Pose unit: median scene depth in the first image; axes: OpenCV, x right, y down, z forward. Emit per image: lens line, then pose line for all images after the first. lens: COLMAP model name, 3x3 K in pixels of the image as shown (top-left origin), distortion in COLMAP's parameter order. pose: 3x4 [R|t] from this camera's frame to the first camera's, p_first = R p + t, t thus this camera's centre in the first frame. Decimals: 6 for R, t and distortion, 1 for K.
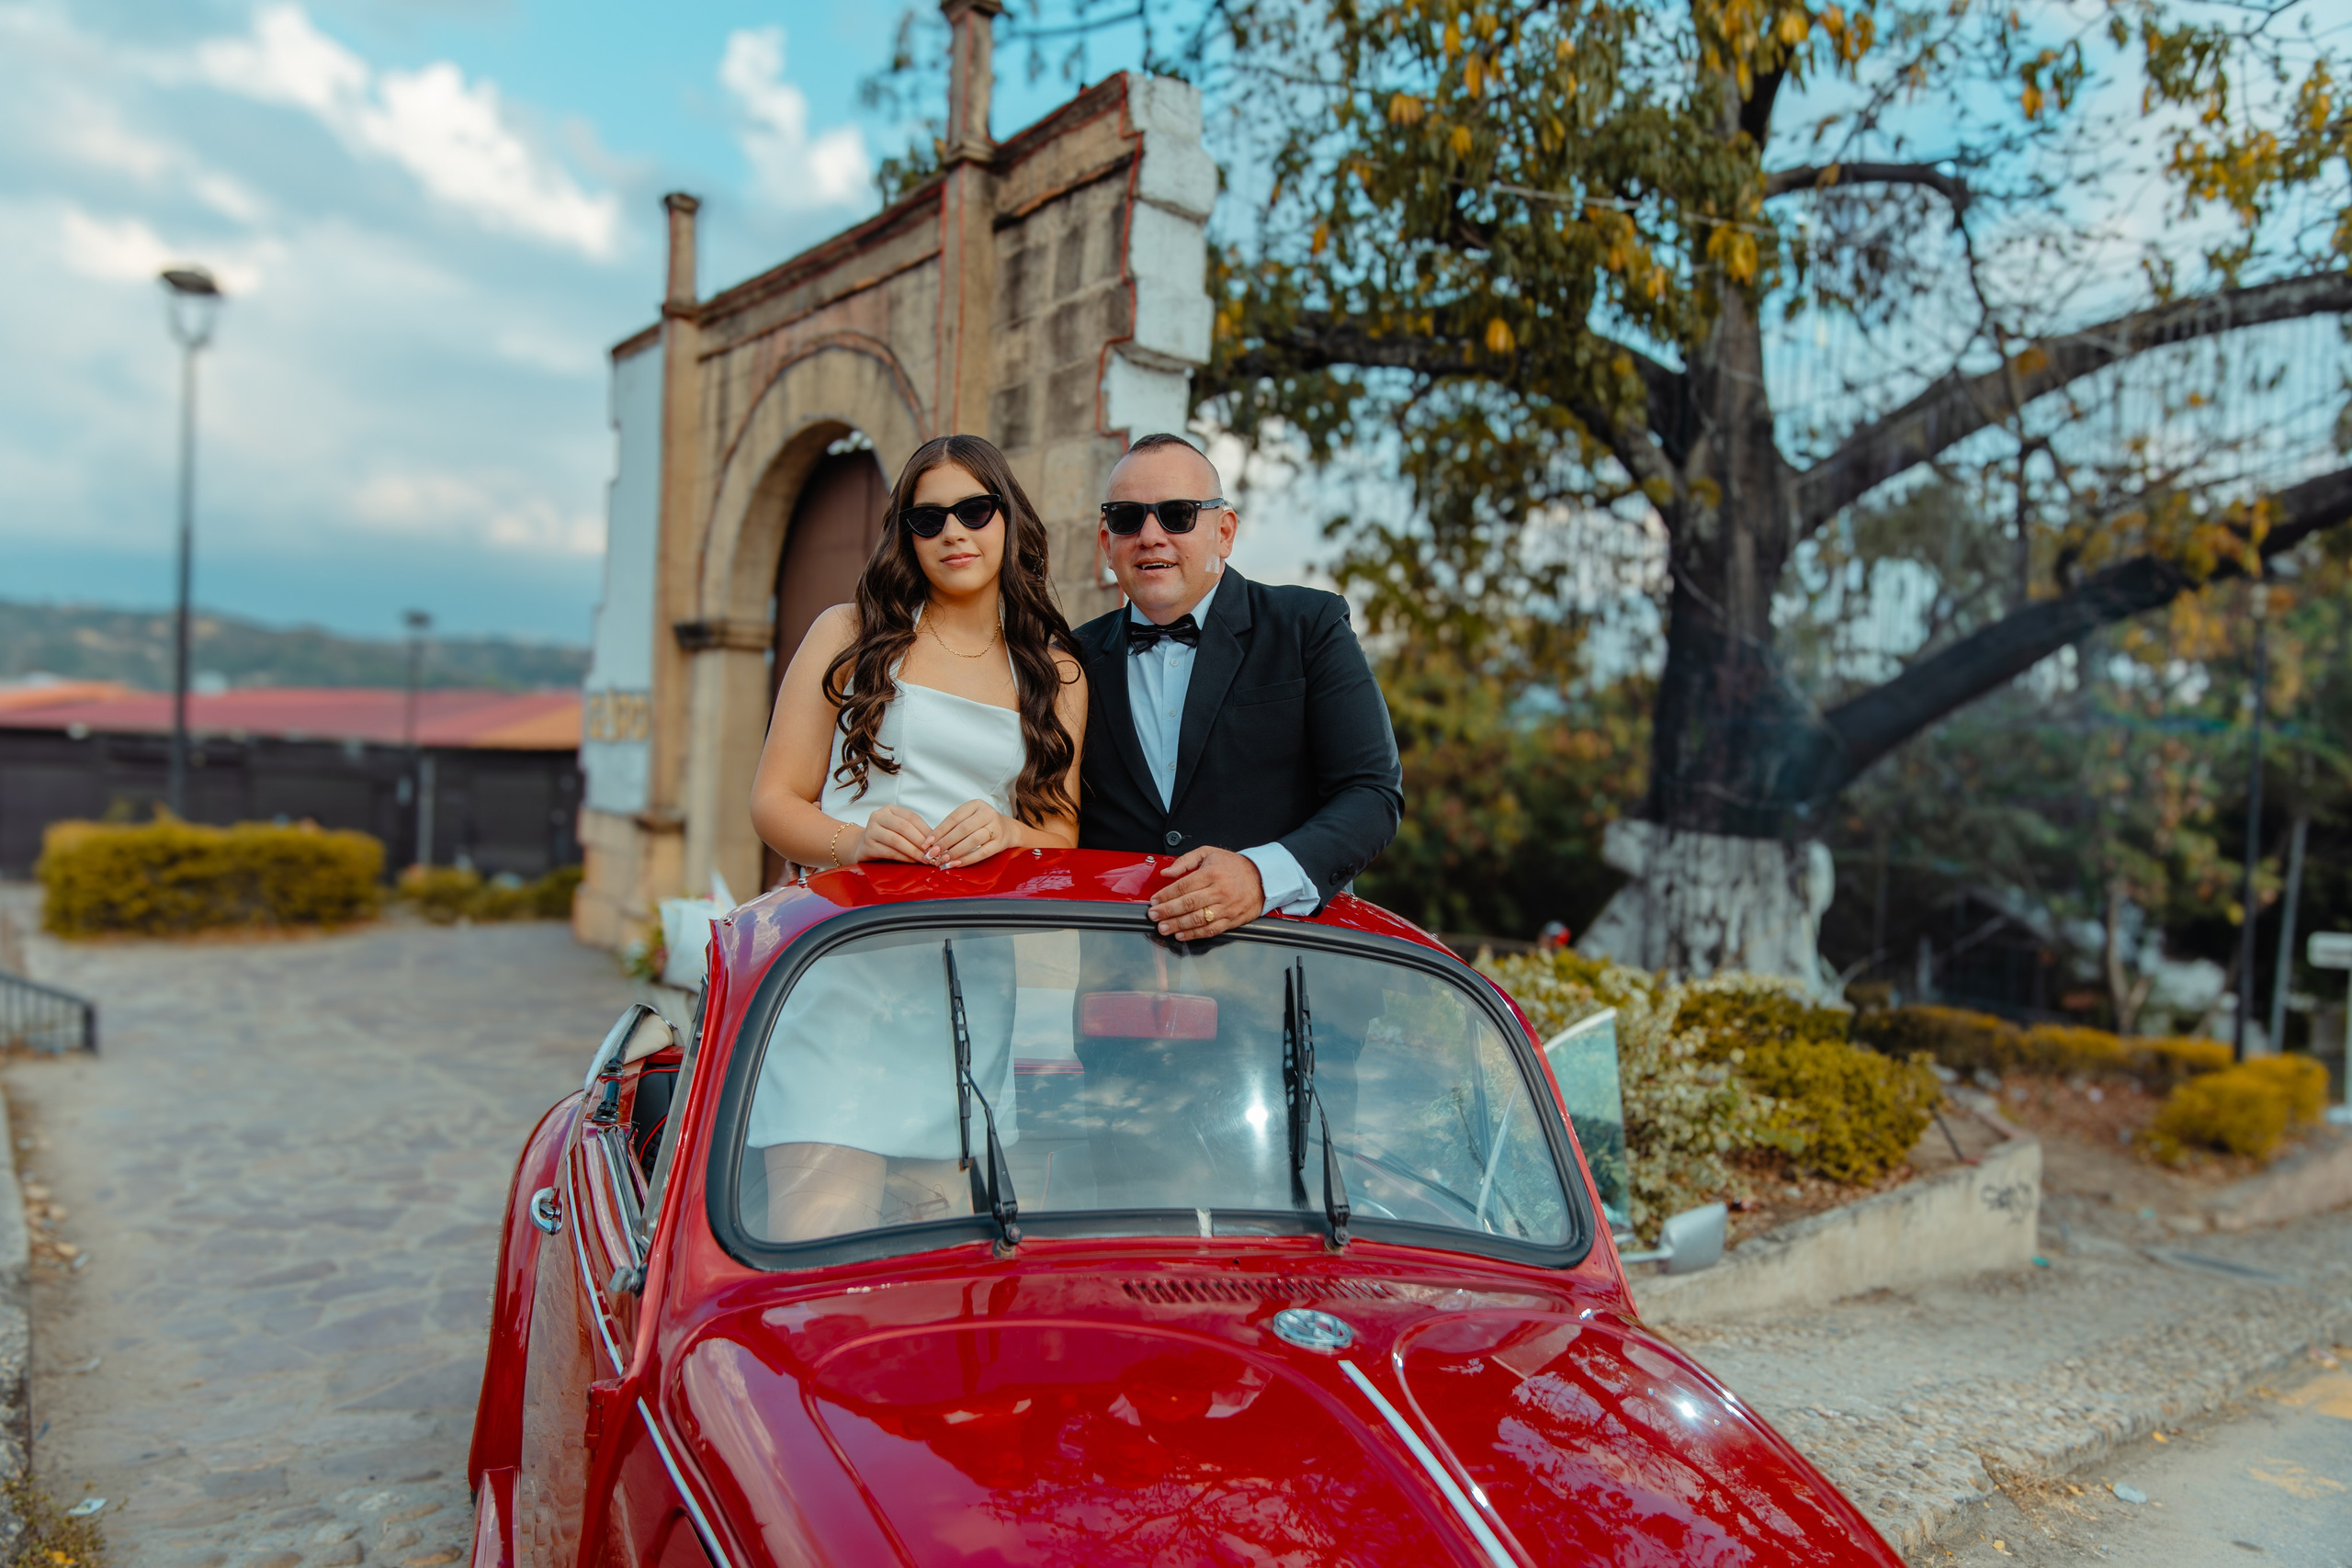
lens RADIAL K [[1562.6, 0, 1182.8], [0, 1562.6, 782.1], [0, 0, 1]] dist [0.013145, -0.018589]
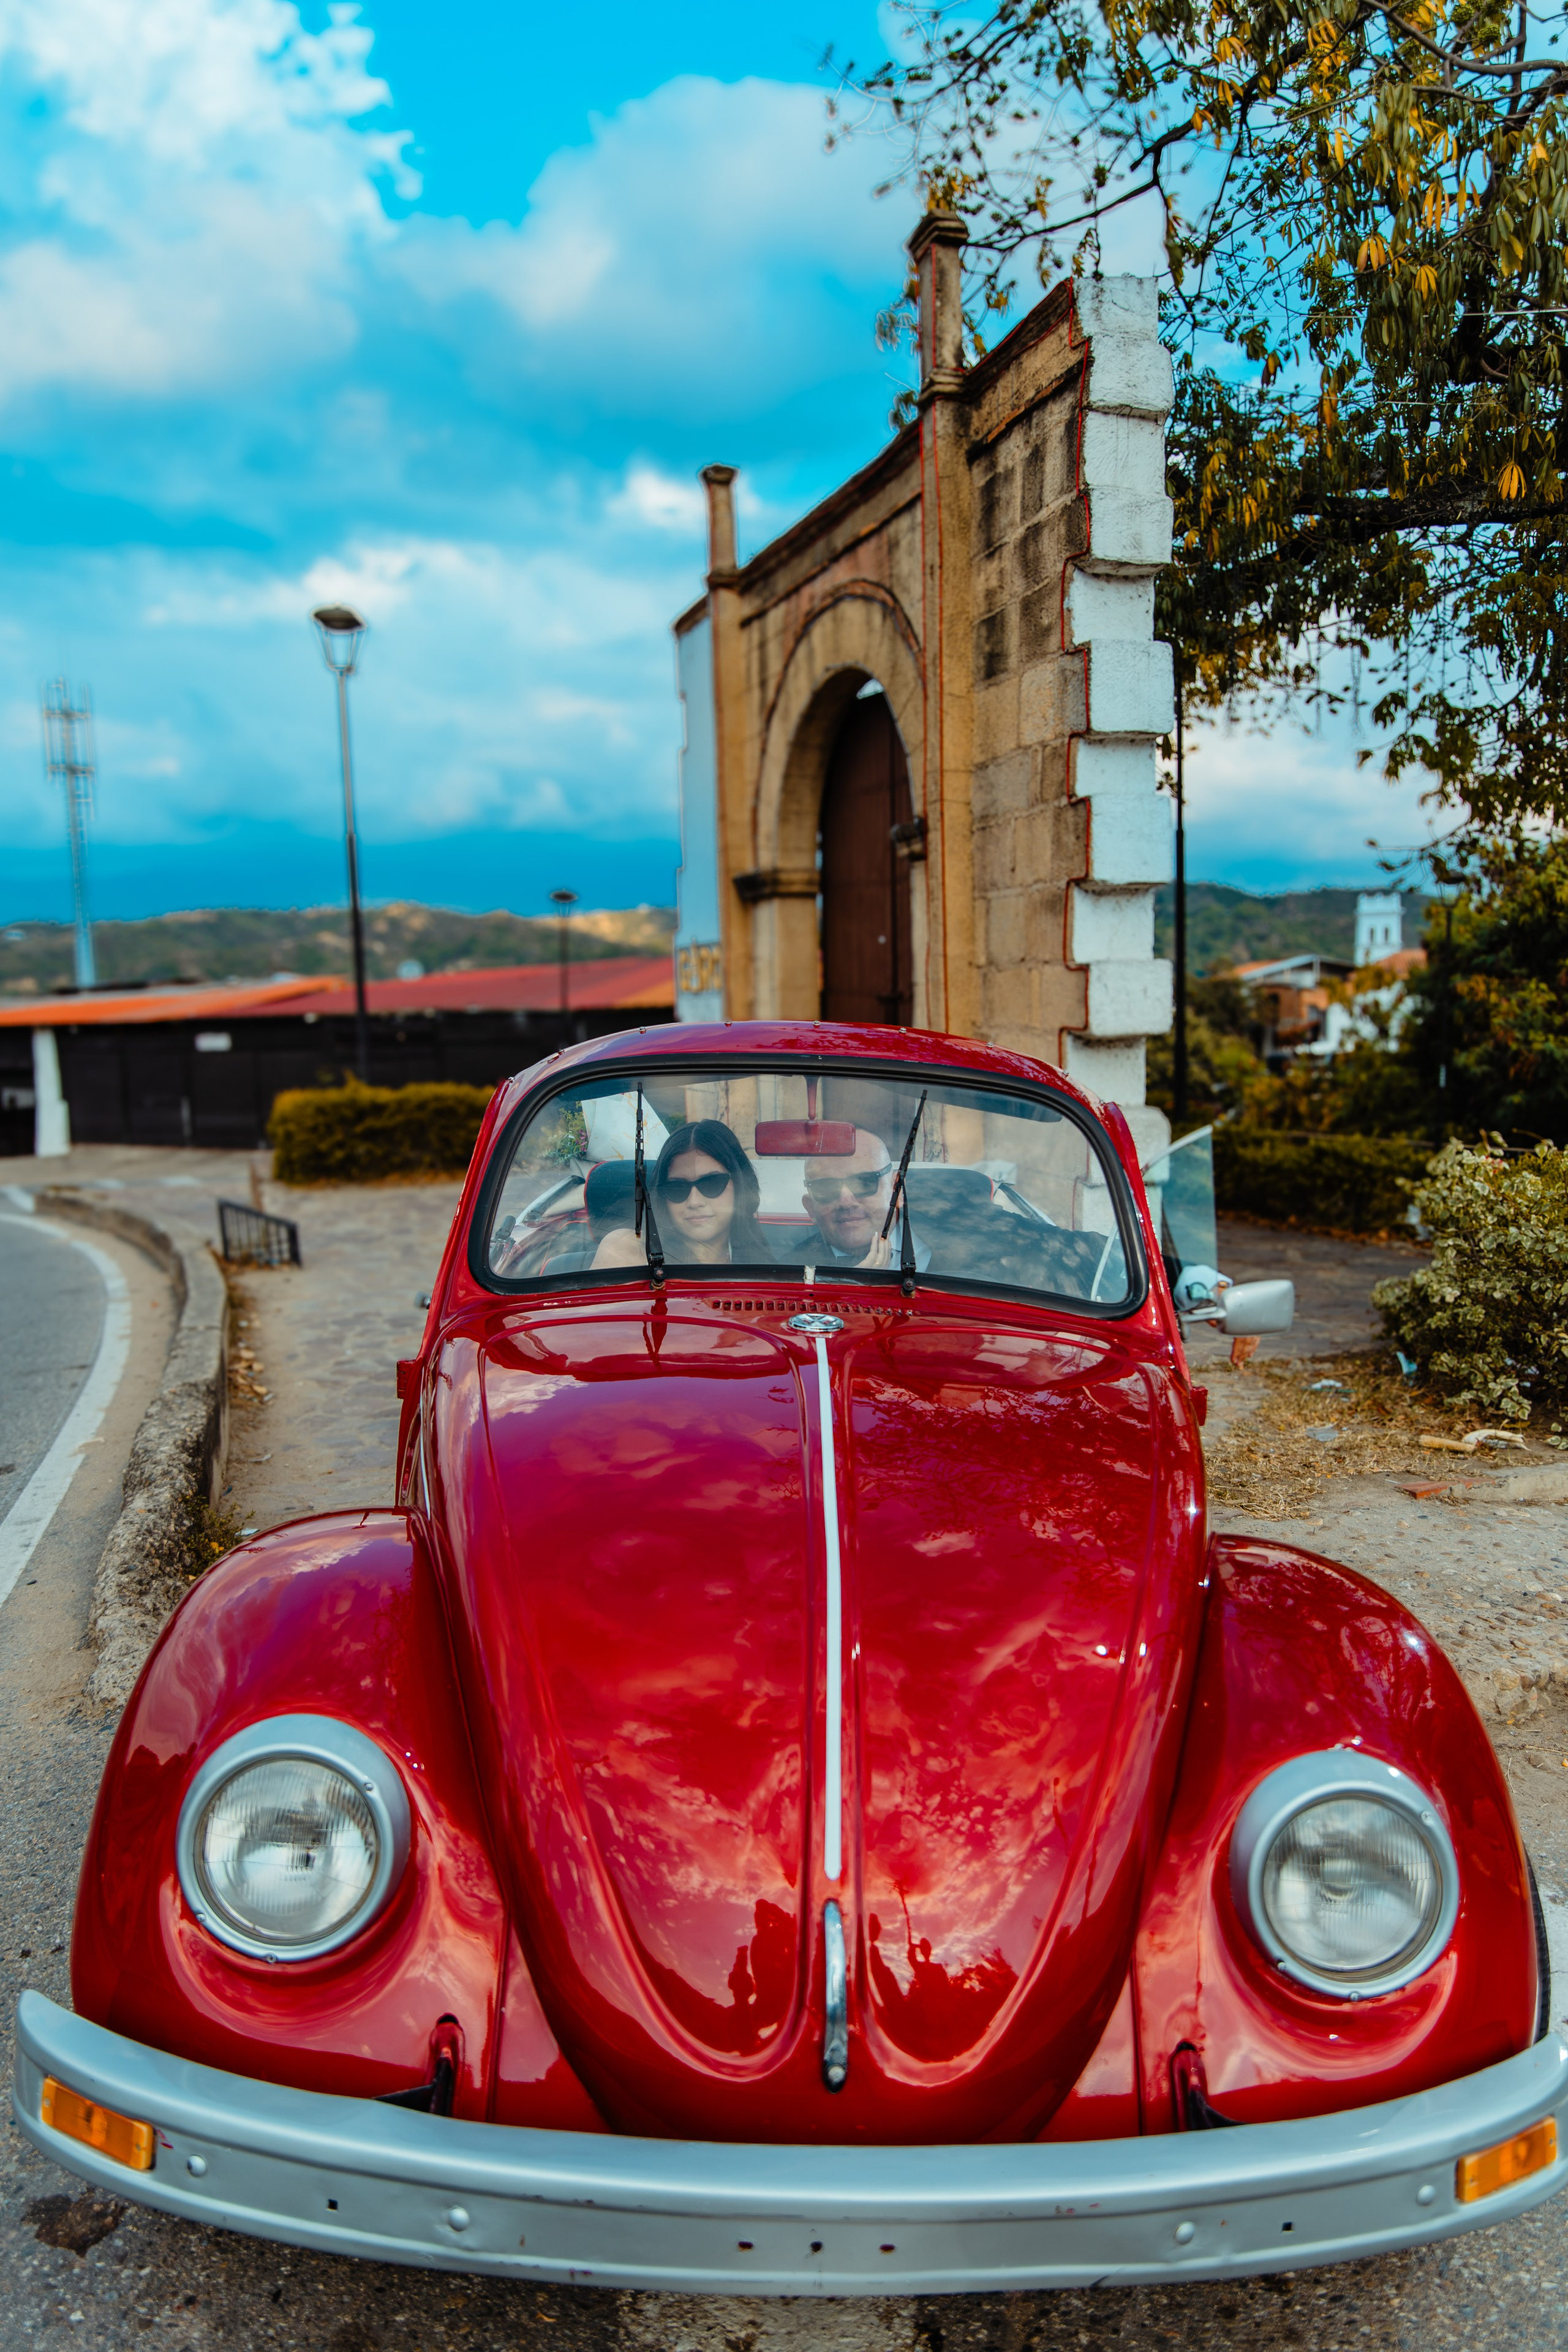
lens RADIAL K [[1613.0, 0, 783.2], [0, 1613.0, 1175.7], [0, 0, 1]] dist [0.007613, -0.007107]
pose [[0.940776, -0.029440, -0.337747, 0.107553], [0.061323, 0.994567, 0.084118, 0.016045], [0.333436, -0.099848, 0.937470, -0.077159]]
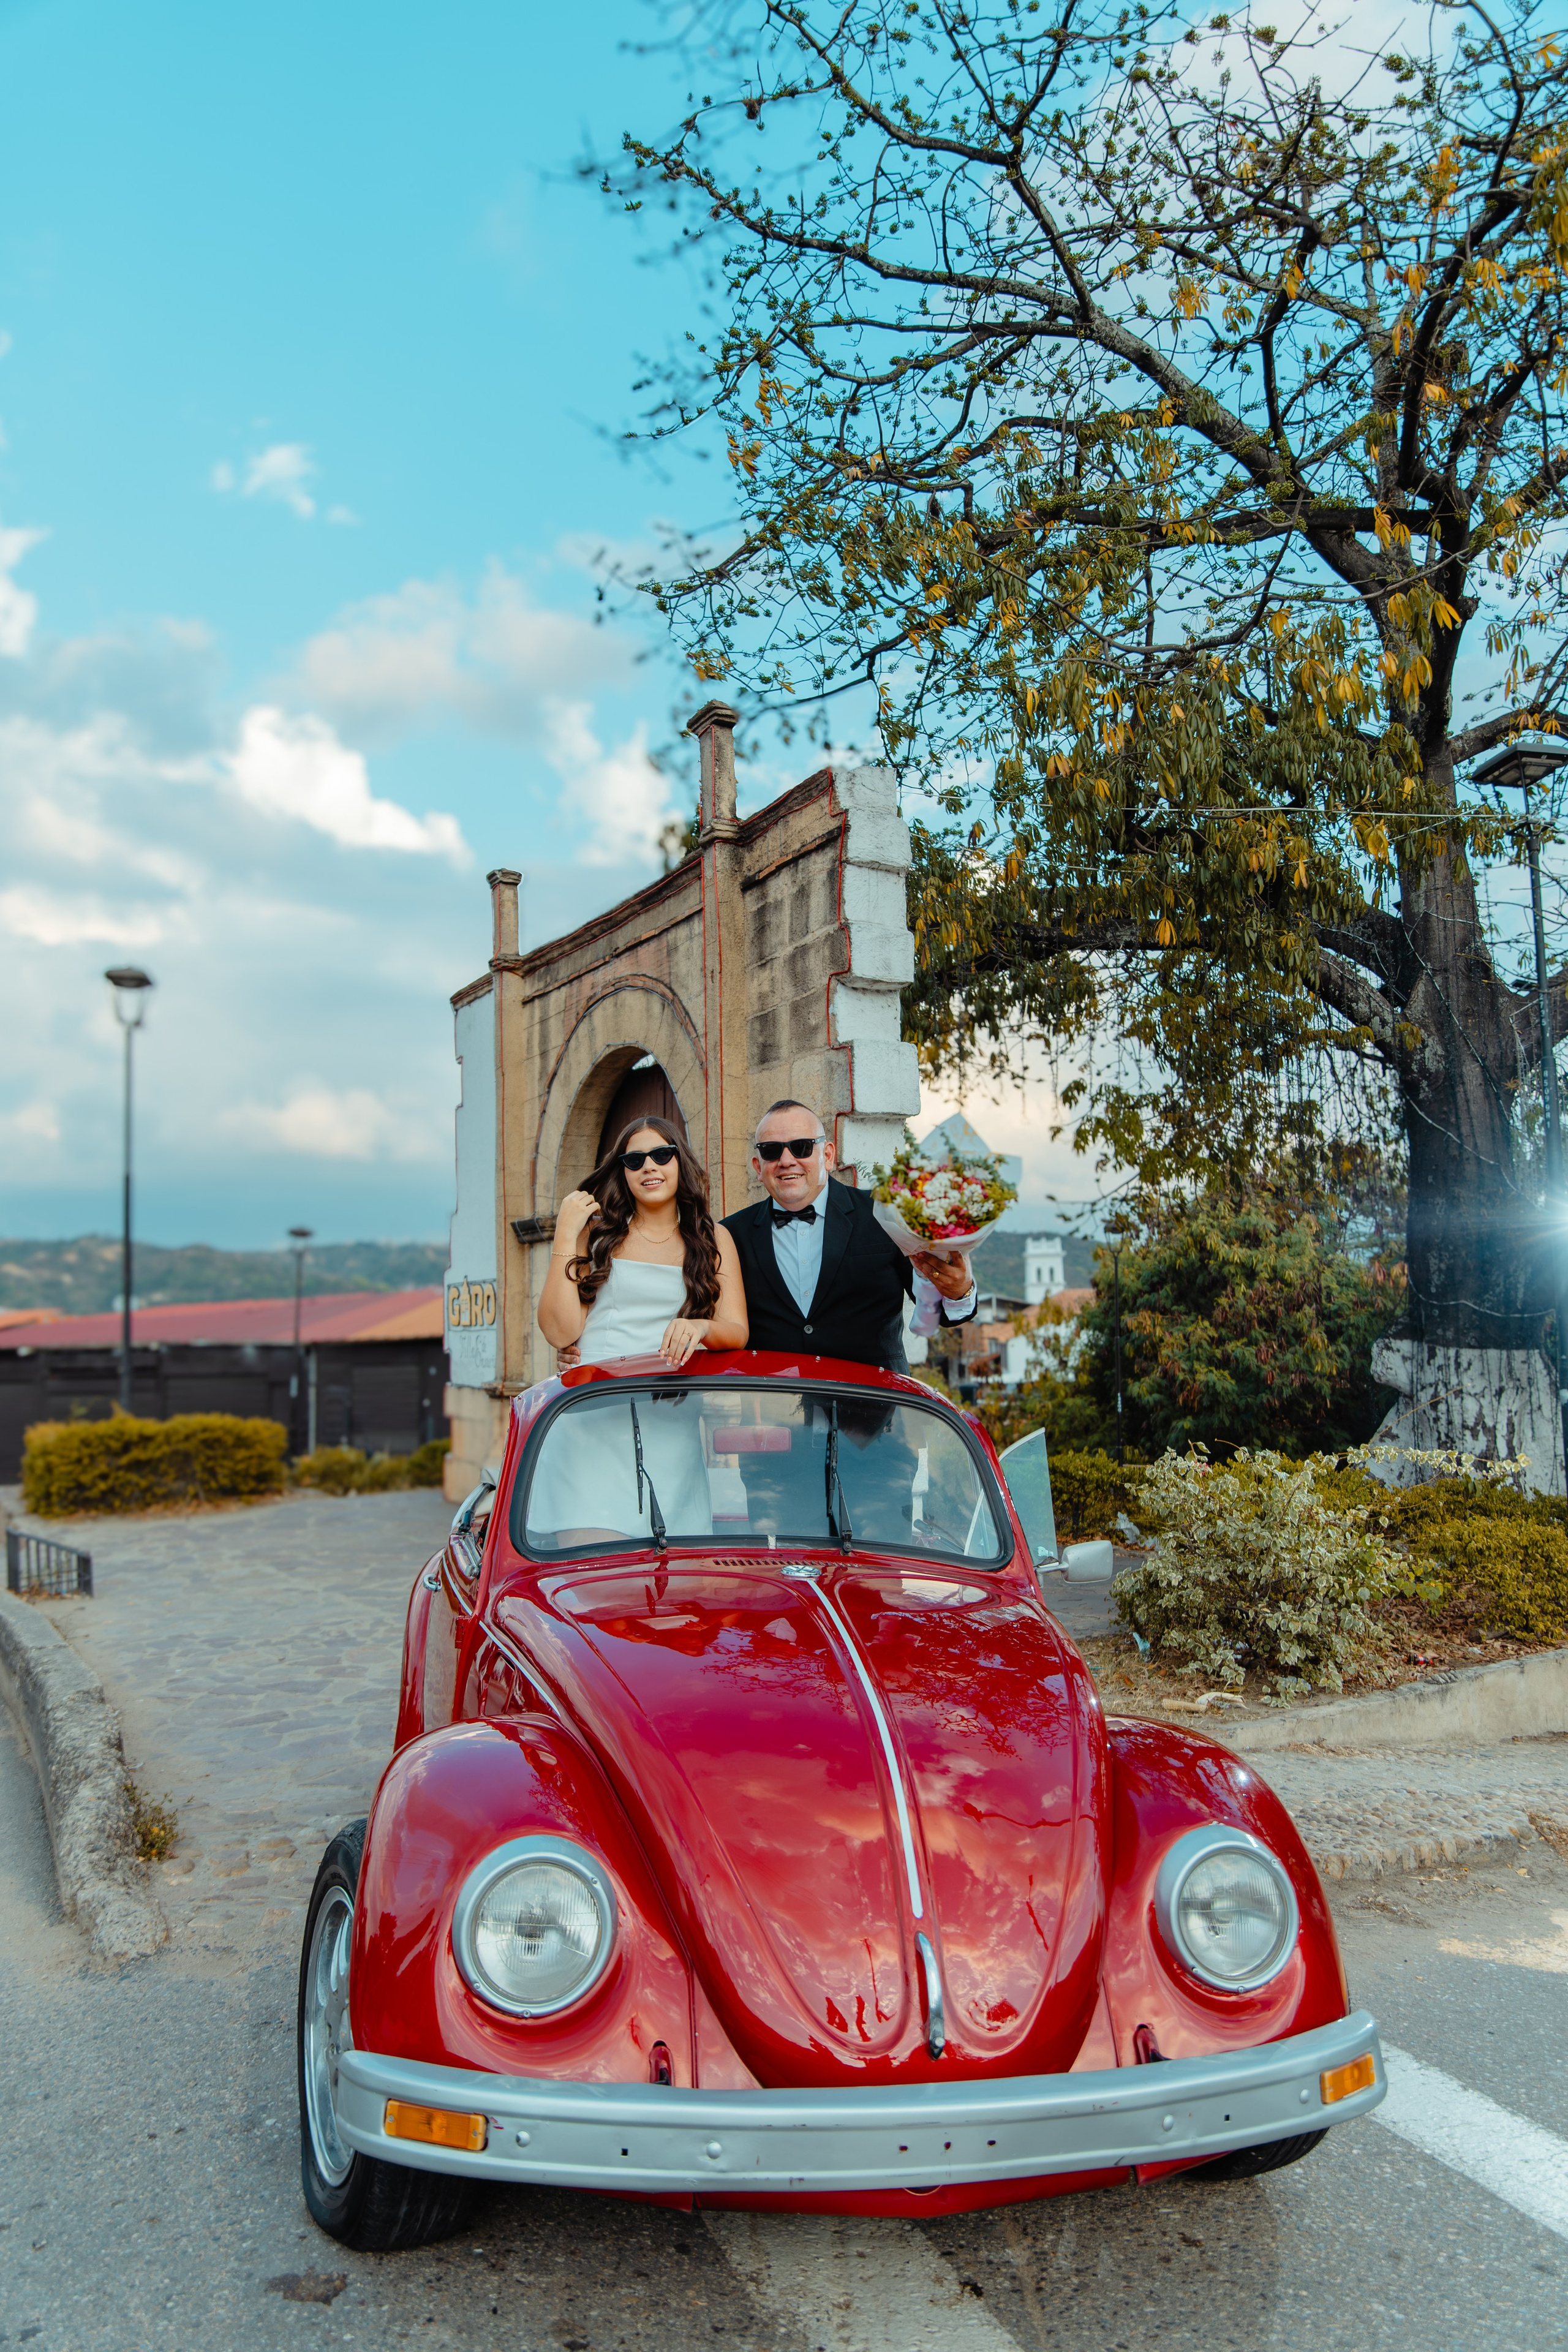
lens RADIAL K [[1562.7, 0, 775.7], [0, 1562.7, 1178.5], [0, 0, 1]] dist [0.013145, -0.018589]
pose [[0.985276, -0.079634, -0.151290, 0.074716], [0.063134, 0.991824, -0.110906, 0.013849], [0.158885, 0.099722, 0.982248, -0.192712]]
